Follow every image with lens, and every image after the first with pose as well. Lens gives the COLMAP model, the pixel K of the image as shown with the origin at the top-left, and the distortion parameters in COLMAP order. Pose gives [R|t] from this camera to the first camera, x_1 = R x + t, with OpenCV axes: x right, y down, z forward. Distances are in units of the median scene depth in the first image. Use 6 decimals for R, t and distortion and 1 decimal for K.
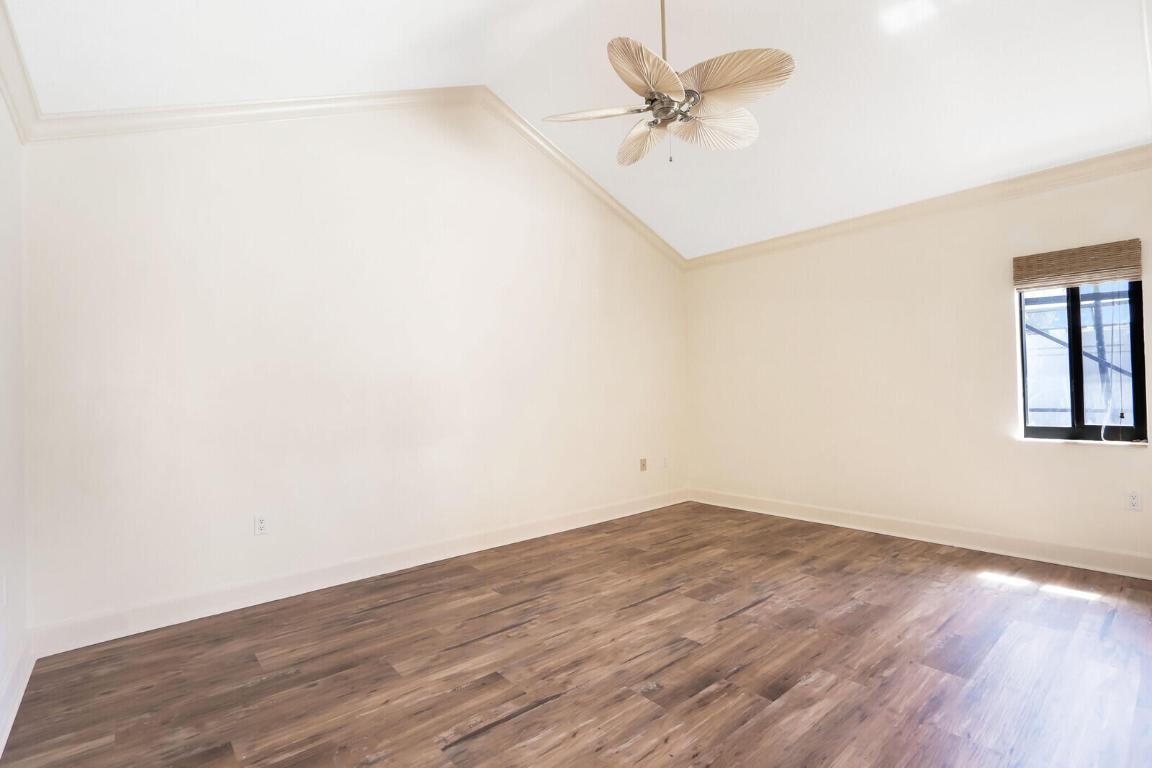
lens RADIAL K [[534.4, 0, 570.5], [0, 534.4, 383.8], [0, 0, 1]] dist [-0.021490, 0.003091]
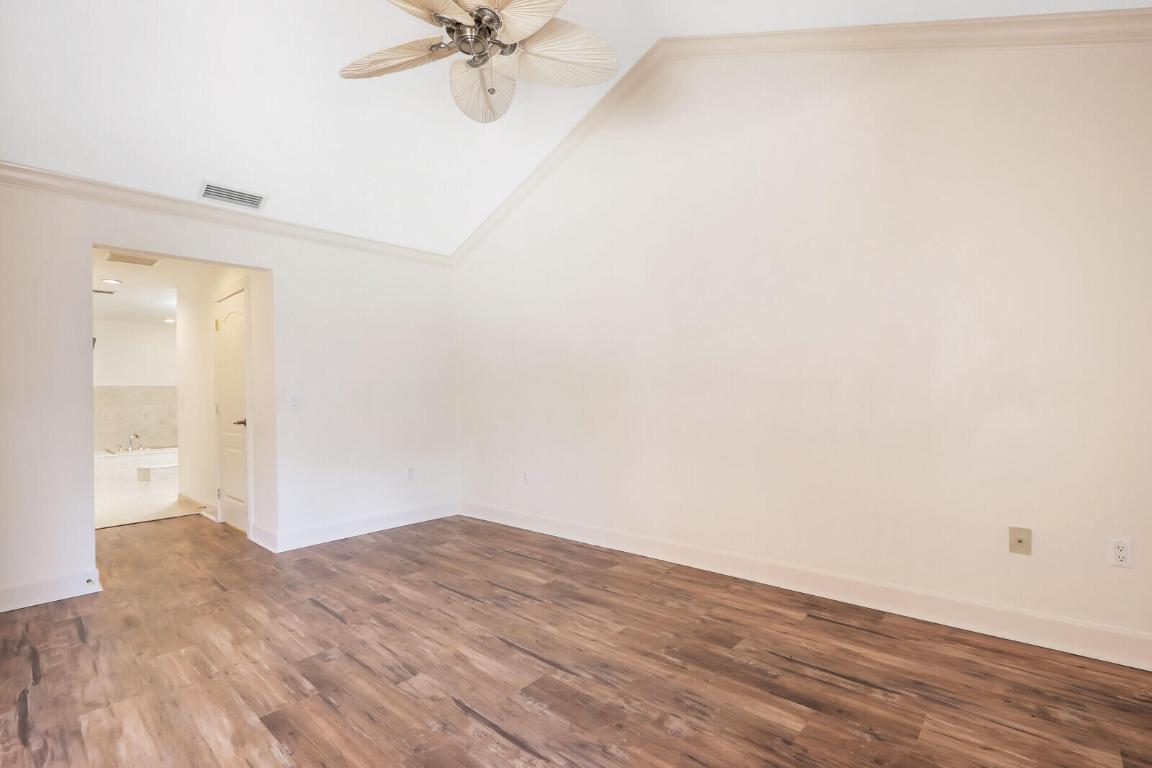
lens RADIAL K [[534.4, 0, 568.8], [0, 534.4, 384.1], [0, 0, 1]] dist [-0.021490, 0.003091]
pose [[0.125586, 0.004352, -0.992073, 0.867180], [0.030902, 0.999488, 0.008297, 0.000318], [0.991601, -0.031699, 0.125388, 0.900500]]
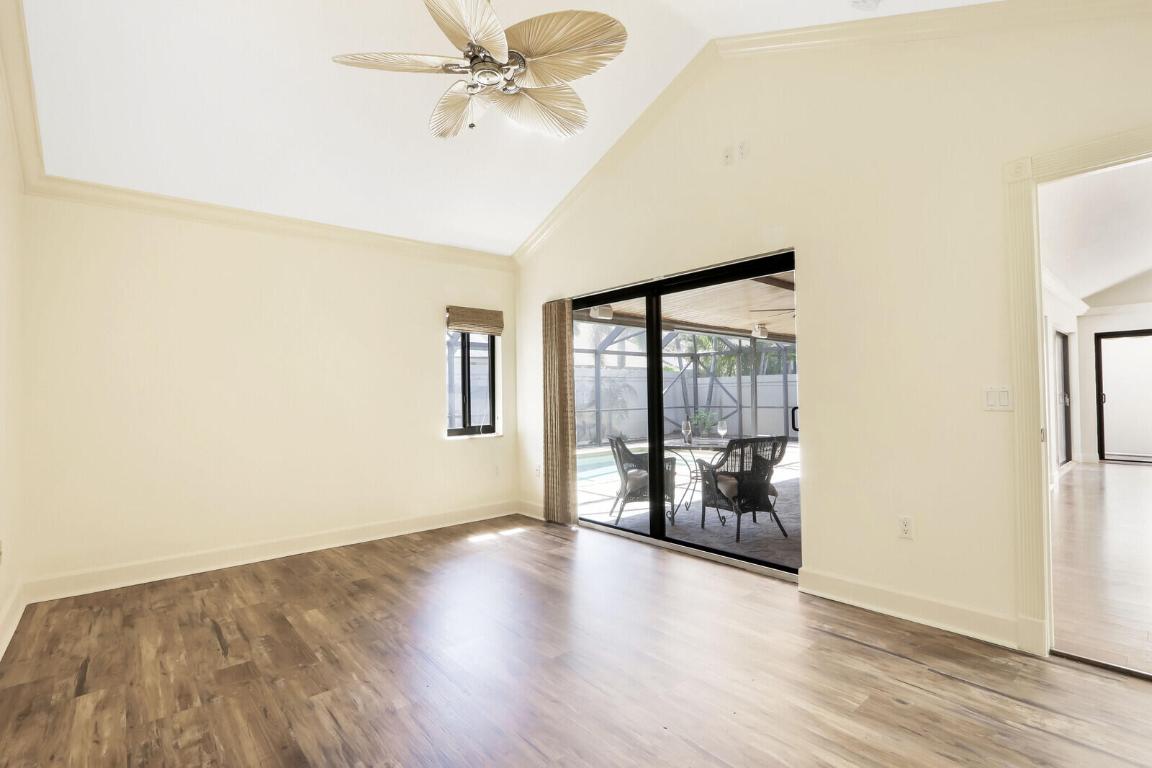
lens RADIAL K [[534.4, 0, 575.7], [0, 534.4, 385.8], [0, 0, 1]] dist [-0.021490, 0.003091]
pose [[-0.017258, 0.038018, 0.999128, -0.581138], [0.002774, 0.999275, -0.037975, 0.025537], [-0.999847, 0.002116, -0.017351, 0.764272]]
